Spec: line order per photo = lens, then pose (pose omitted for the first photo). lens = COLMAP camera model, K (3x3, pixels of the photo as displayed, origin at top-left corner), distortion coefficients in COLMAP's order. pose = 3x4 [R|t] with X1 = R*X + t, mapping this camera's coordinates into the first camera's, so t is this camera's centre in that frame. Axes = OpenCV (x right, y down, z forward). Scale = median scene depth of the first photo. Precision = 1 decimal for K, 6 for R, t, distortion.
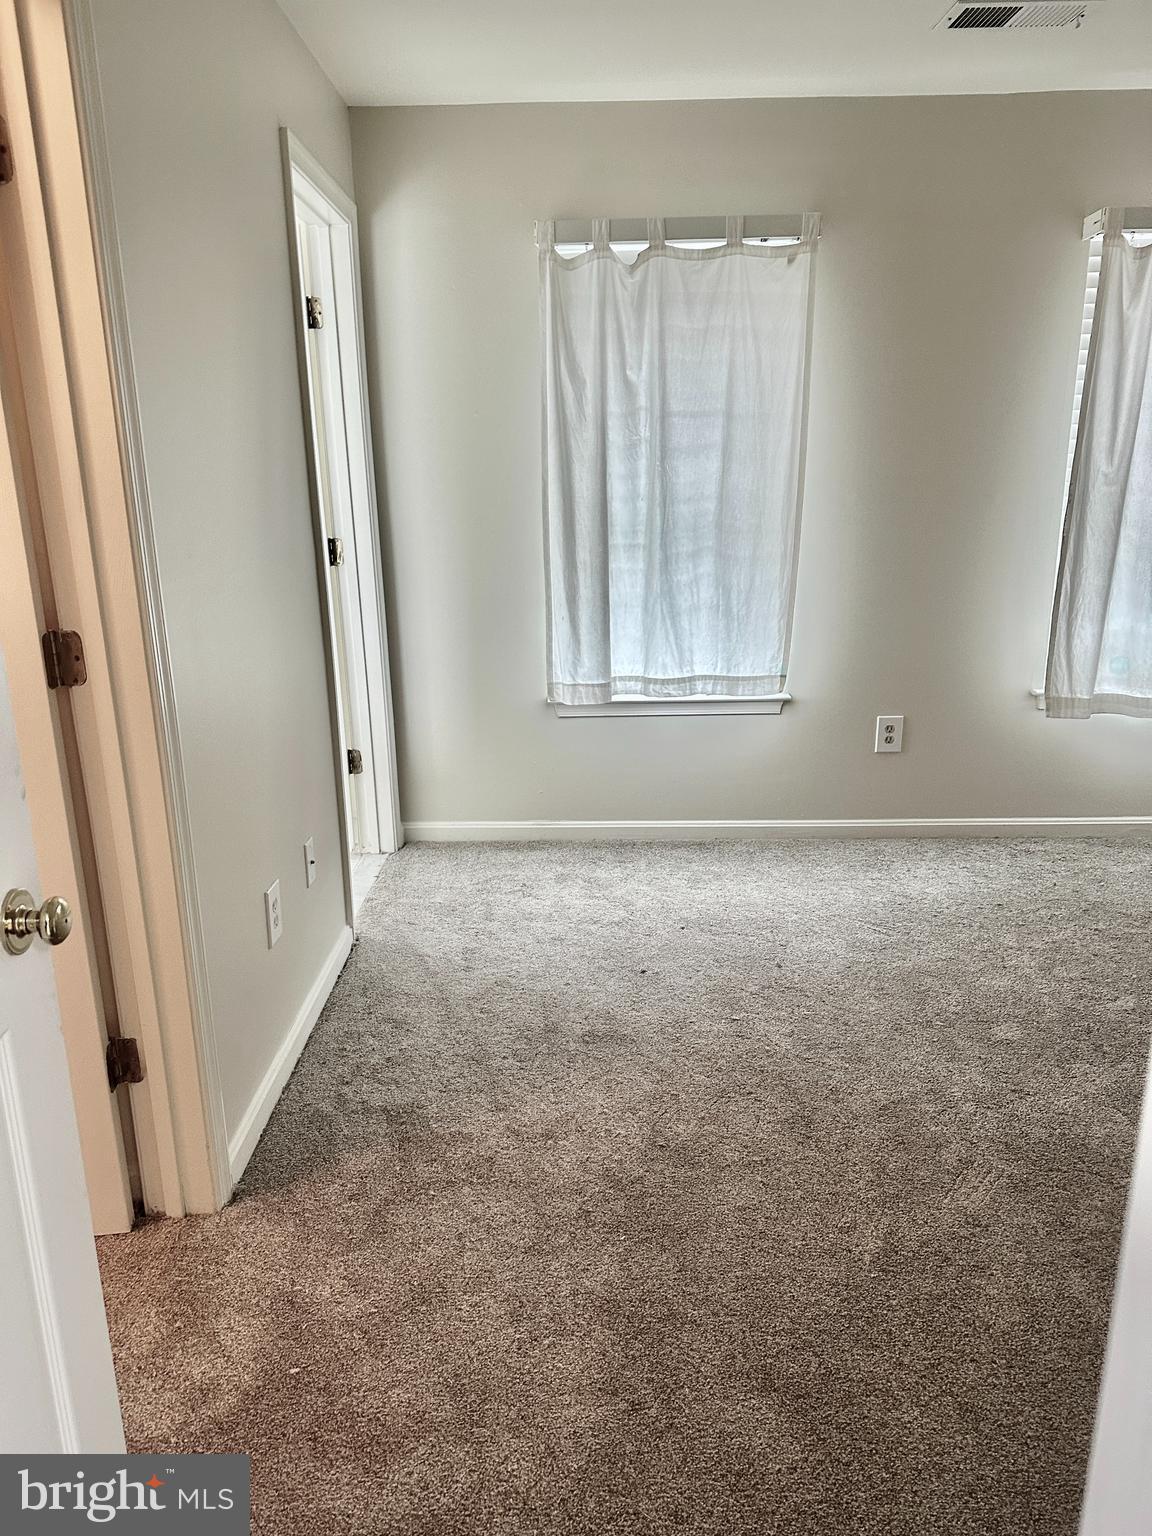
lens RADIAL K [[1082.8, 0, 568.3], [0, 1082.8, 774.7], [0, 0, 1]] dist [0.103201, -0.122983]
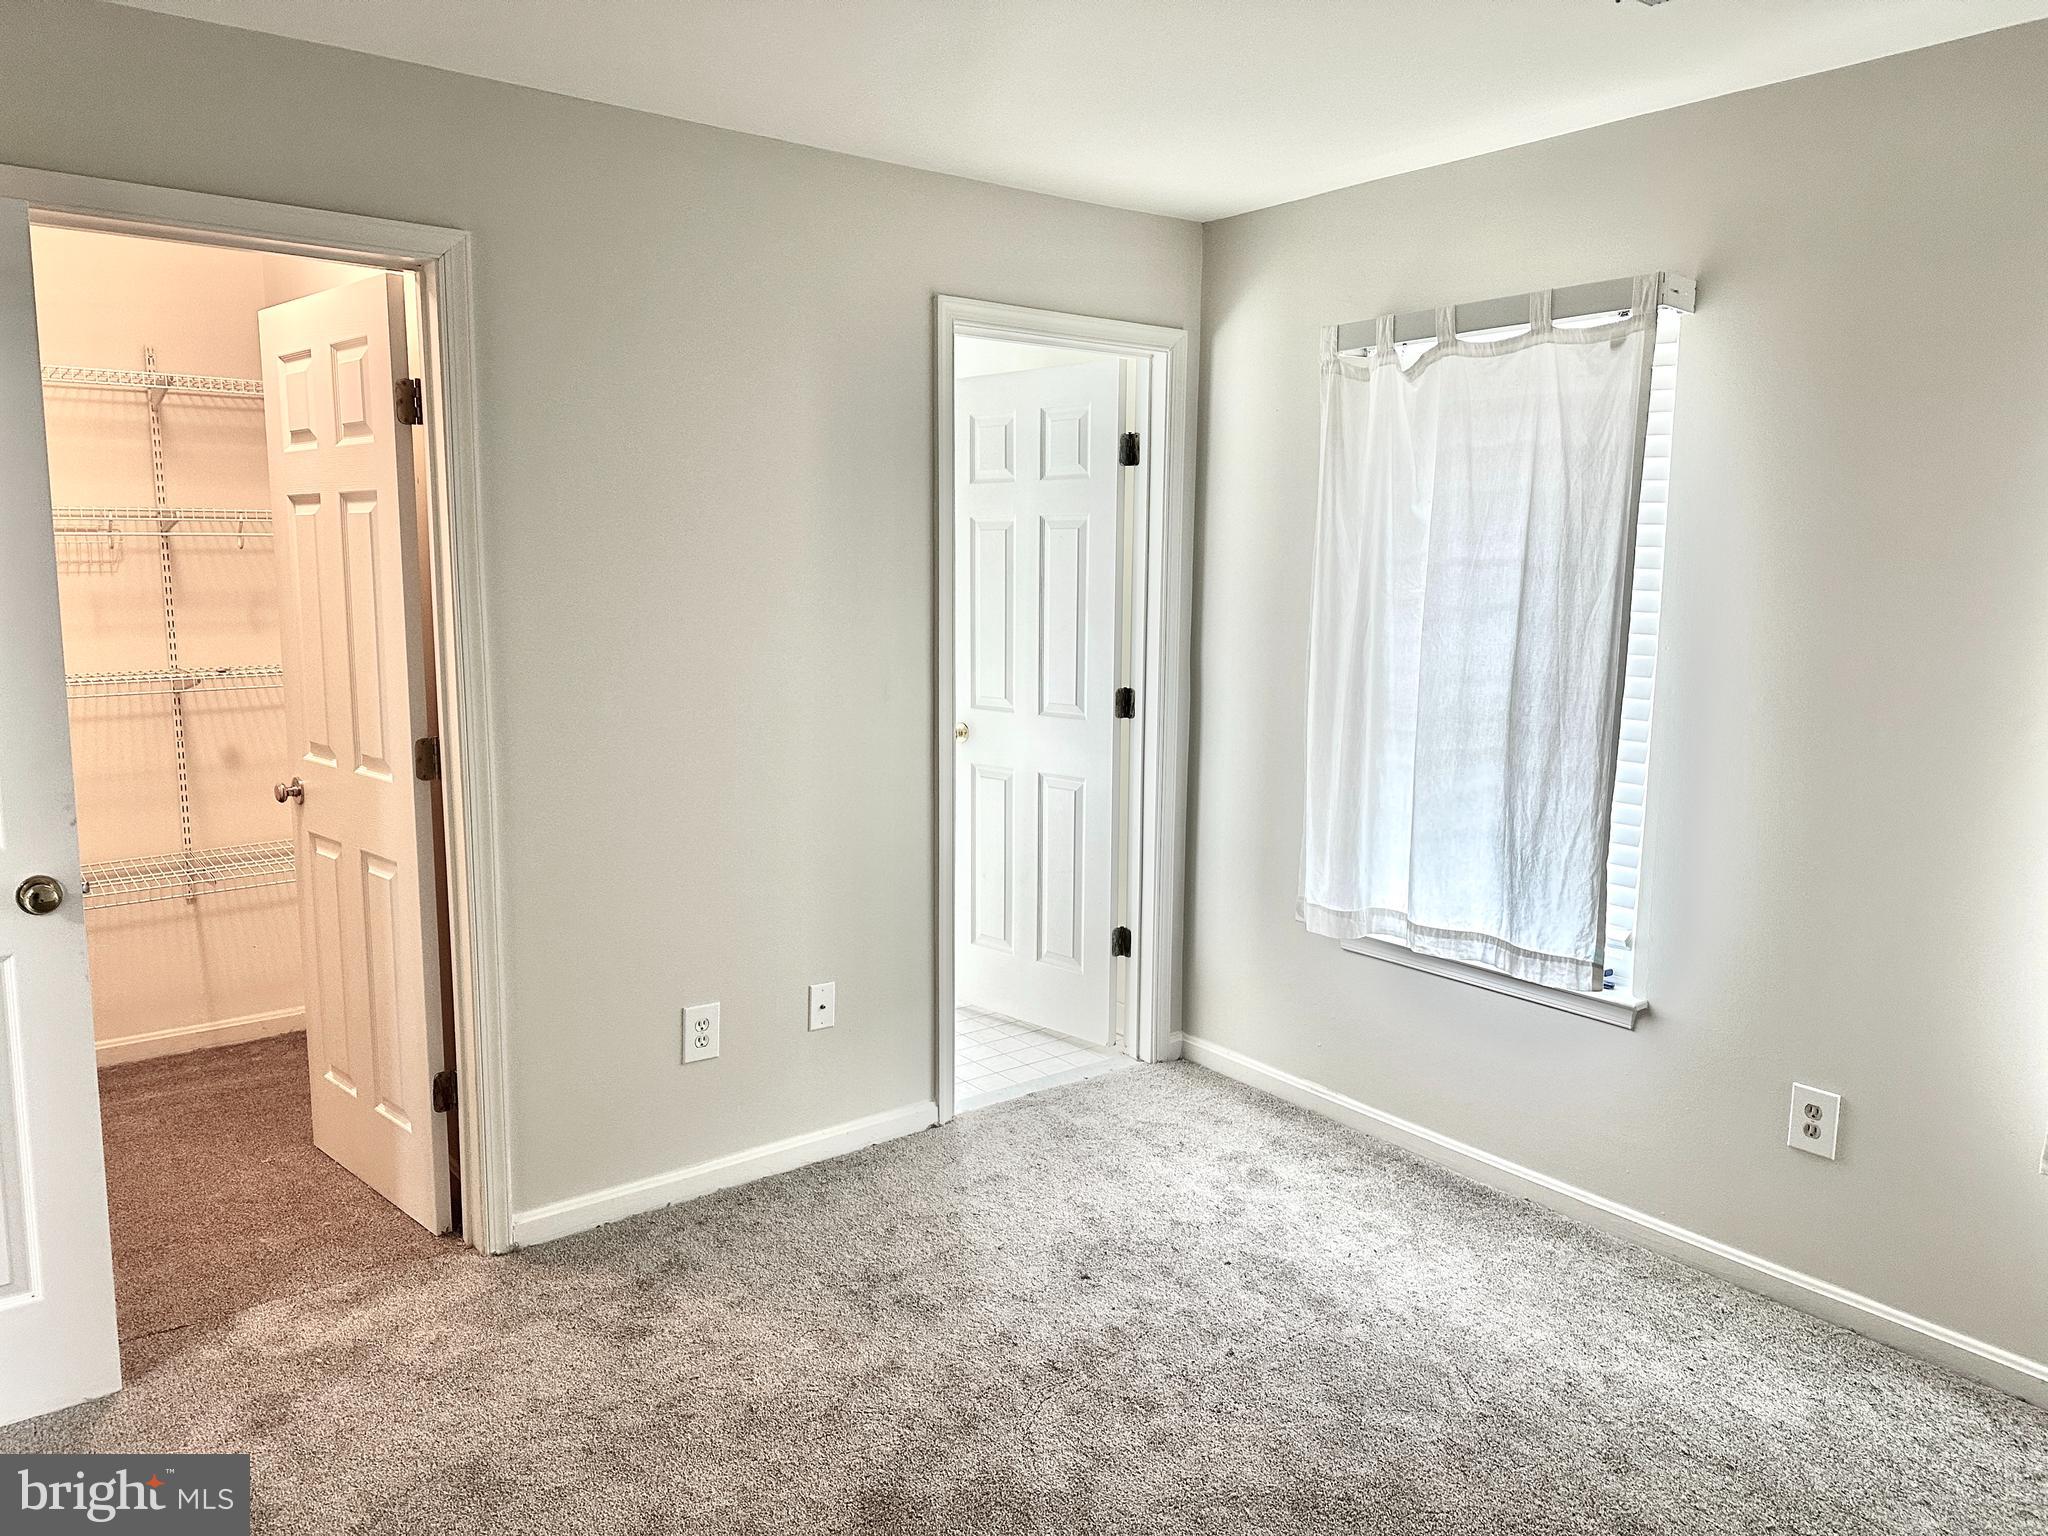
lens RADIAL K [[1443.7, 0, 1014.4], [0, 1443.7, 777.7], [0, 0, 1]] dist [0.103201, -0.122983]
pose [[0.618943, 0.139585, -0.772933, 0.673967], [-0.235480, 0.971791, -0.013069, -0.114006], [0.749305, 0.190100, 0.634353, 0.213722]]
